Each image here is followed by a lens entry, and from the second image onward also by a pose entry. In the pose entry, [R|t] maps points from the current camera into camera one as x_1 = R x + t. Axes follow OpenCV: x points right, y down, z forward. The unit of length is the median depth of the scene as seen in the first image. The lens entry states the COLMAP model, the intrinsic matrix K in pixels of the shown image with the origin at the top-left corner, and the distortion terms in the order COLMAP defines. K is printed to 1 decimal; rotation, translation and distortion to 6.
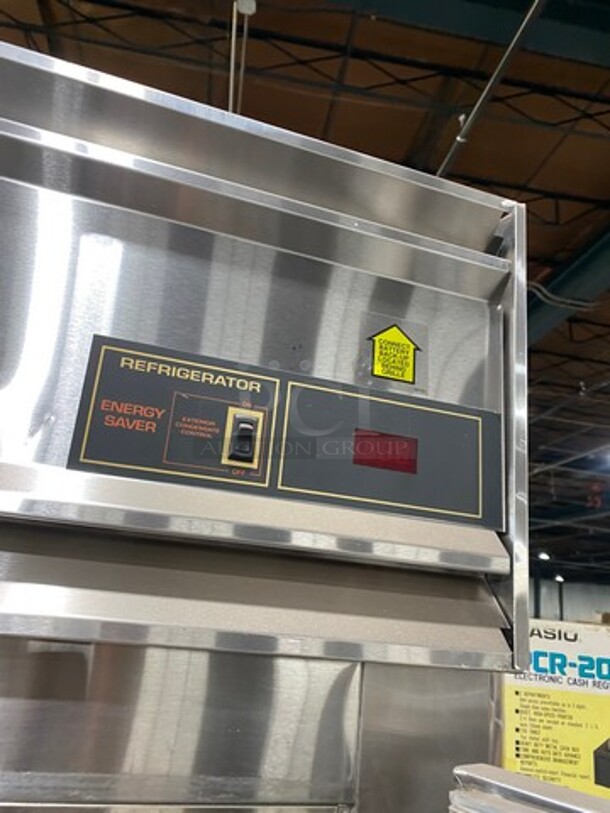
lens RADIAL K [[613.4, 0, 304.3], [0, 613.4, 407.5], [0, 0, 1]] dist [0.008578, -0.002769]
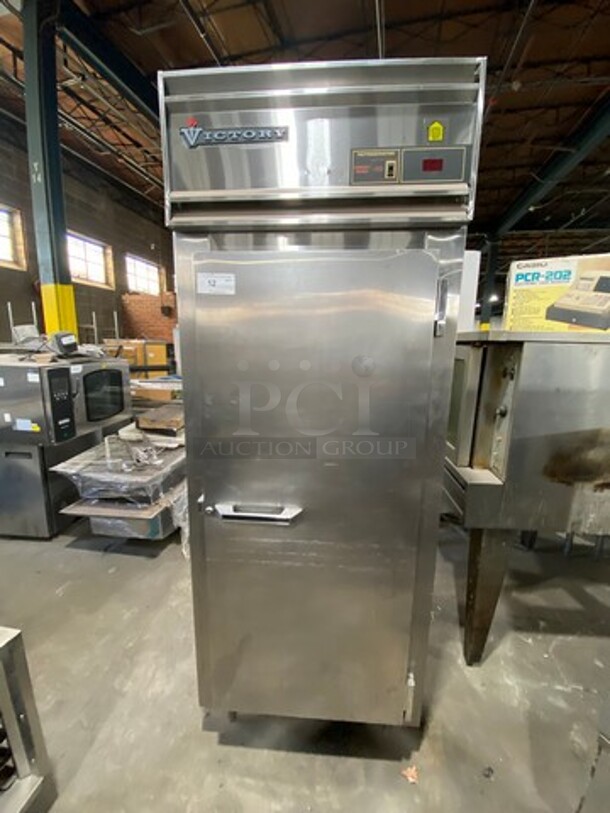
lens RADIAL K [[348.0, 0, 302.8], [0, 348.0, 408.5], [0, 0, 1]] dist [0.001203, -0.000155]
pose [[0.918221, -0.001803, -0.396065, 0.210218], [0.167540, 0.907885, 0.384285, 0.394692], [0.358889, -0.419216, 0.833941, -1.358133]]
